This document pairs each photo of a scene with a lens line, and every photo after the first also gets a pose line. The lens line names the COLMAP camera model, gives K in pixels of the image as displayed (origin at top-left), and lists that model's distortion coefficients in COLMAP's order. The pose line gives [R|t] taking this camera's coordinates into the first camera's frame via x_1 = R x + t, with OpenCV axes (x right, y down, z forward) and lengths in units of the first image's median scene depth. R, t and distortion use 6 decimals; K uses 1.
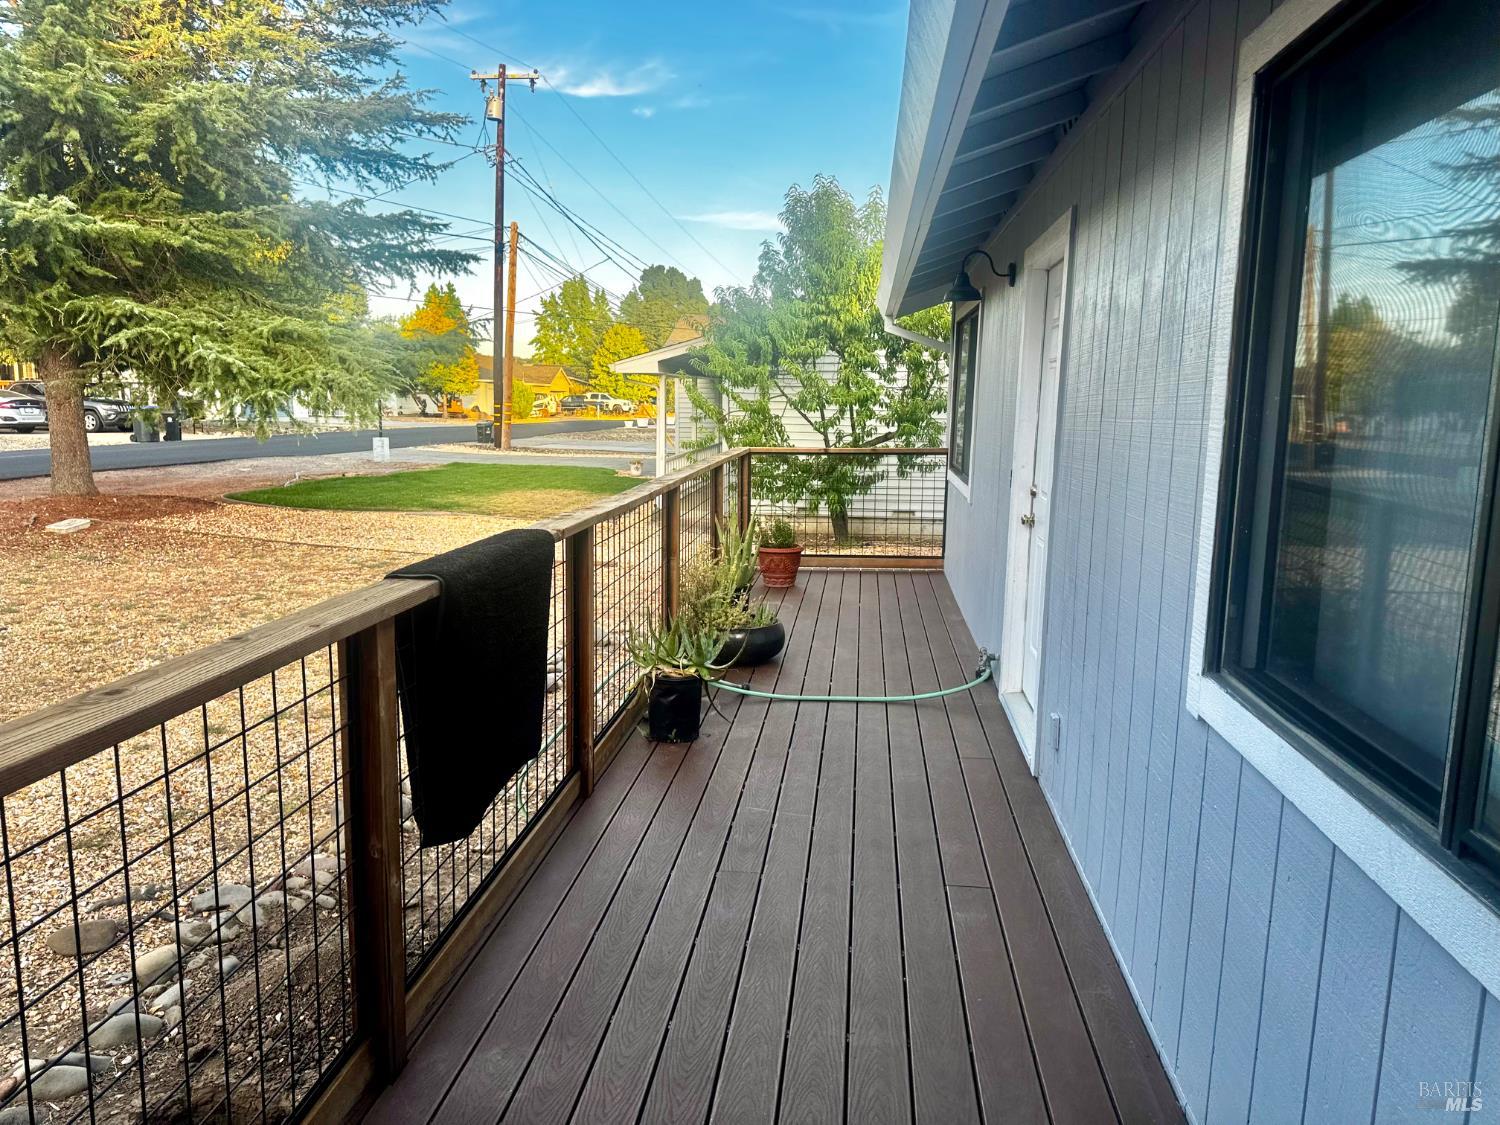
lens RADIAL K [[1066.7, 0, 753.5], [0, 1066.7, 586.9], [0, 0, 1]] dist [0.110325, -0.215860]
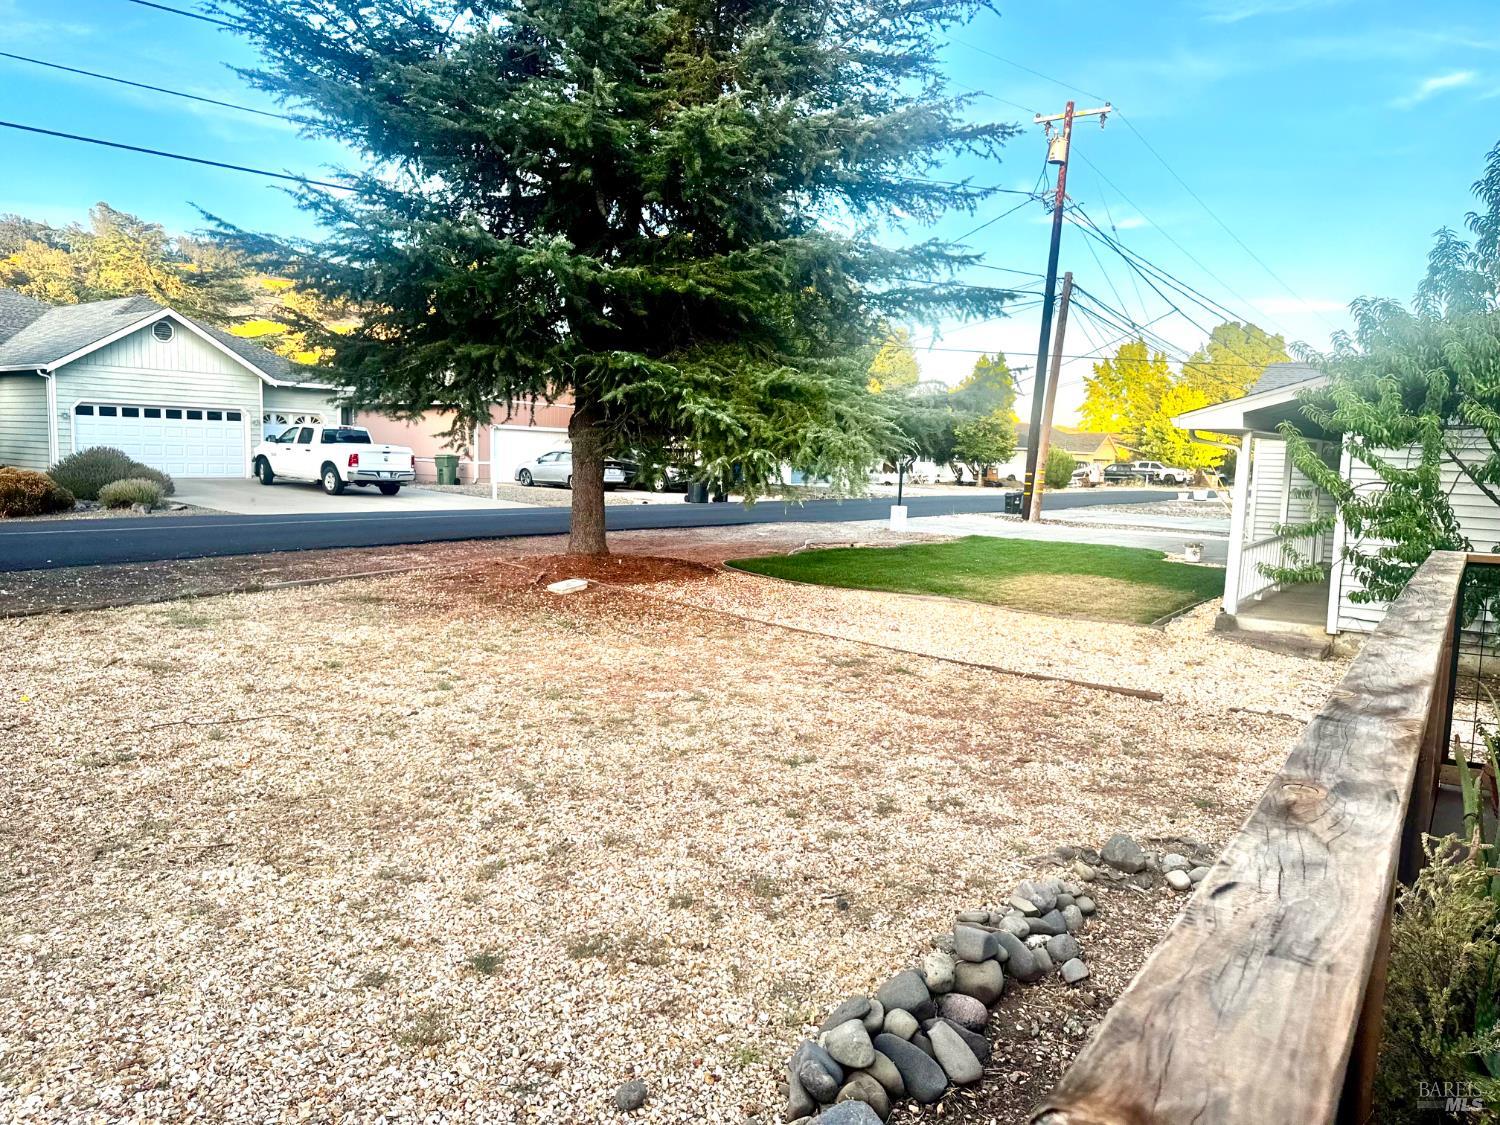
lens RADIAL K [[1066.7, 0, 753.5], [0, 1066.7, 586.9], [0, 0, 1]] dist [0.110325, -0.215860]
pose [[0.882592, 0.067668, -0.465244, -0.030953], [-0.096876, 0.994527, -0.039130, -0.029977], [0.460050, 0.079607, 0.884317, 0.191762]]
